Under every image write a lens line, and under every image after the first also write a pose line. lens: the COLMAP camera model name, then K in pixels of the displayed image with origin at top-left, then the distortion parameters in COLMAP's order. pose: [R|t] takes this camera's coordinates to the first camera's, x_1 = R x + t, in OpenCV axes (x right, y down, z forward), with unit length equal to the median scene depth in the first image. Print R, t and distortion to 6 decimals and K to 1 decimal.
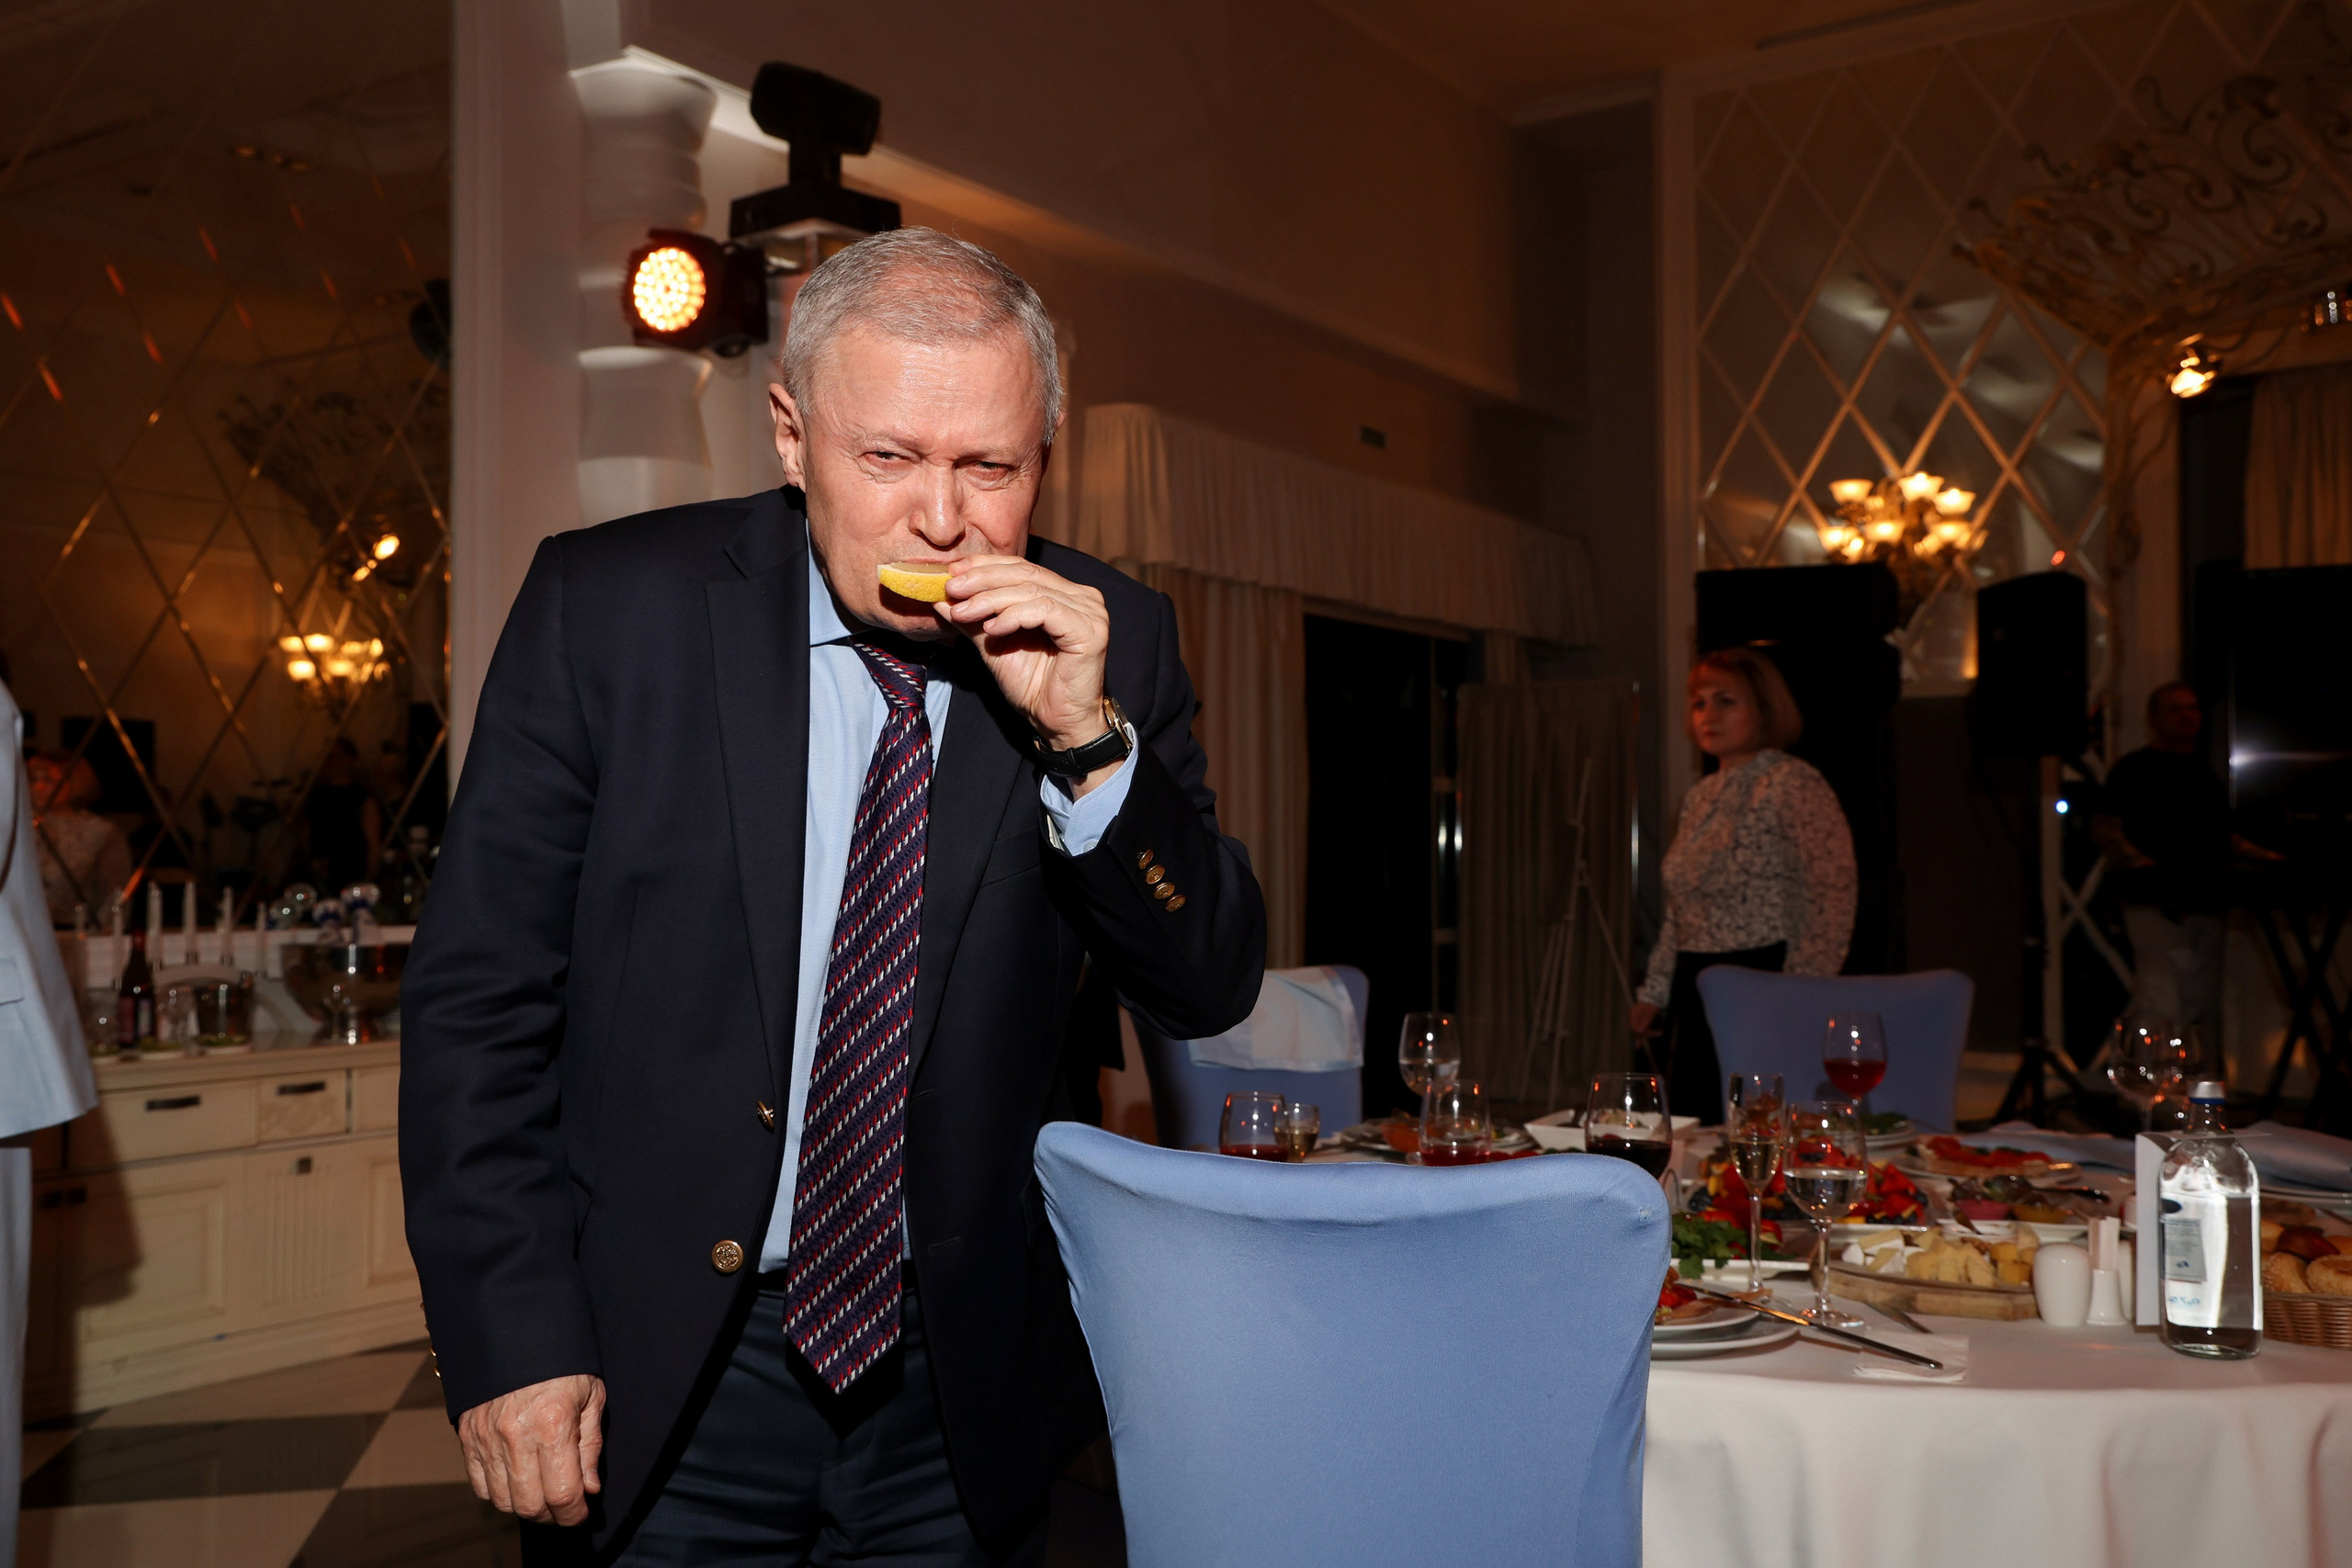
lens RADIAL K [[2254.6, 0, 1164.1], [0, 2254.6, 800.5], [0, 0, 1]] dist [-0.004682, 0.000000]
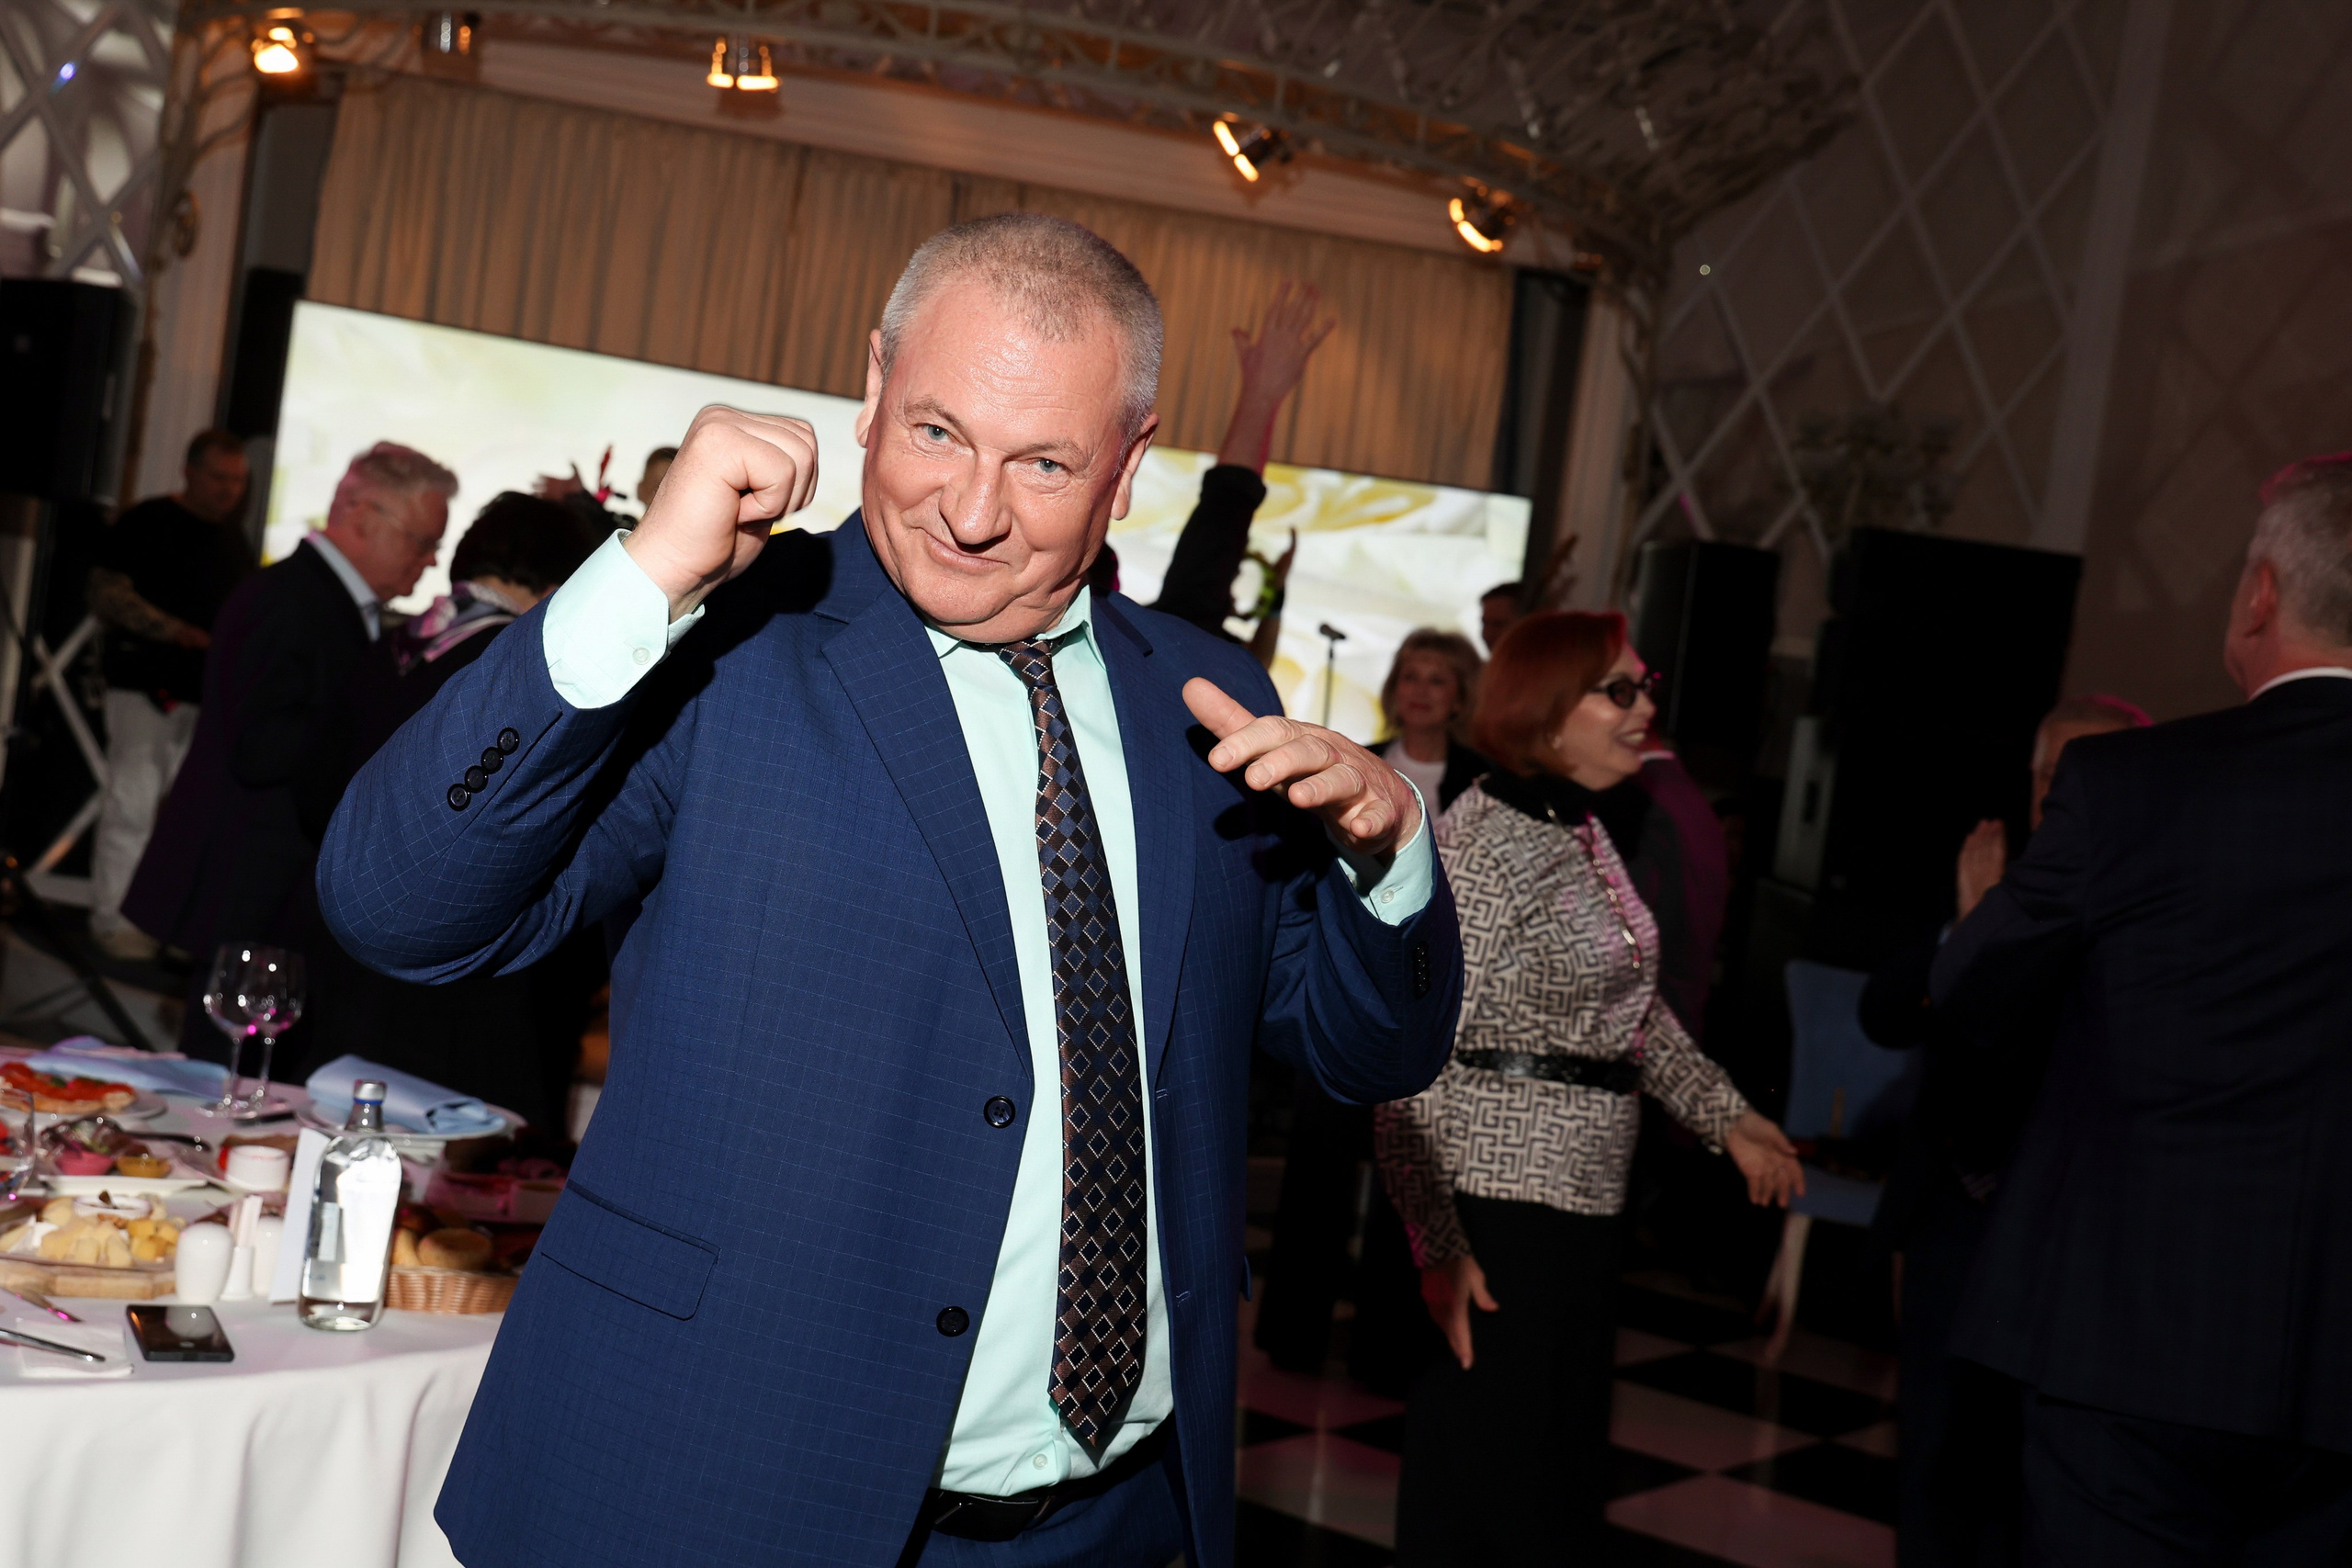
lens RADIAL K [[3036.4, 0, 1173.4], [0, 3036.4, 802.1], [0, 0, 1]] dist [0.158894, 0.000000]
pose [[0.718325, 0.074592, 0.691698, -0.193480], [-0.159340, 0.985447, 0.059204, -0.103083], [-0.677215, -0.152743, 0.719756, -0.204119]]
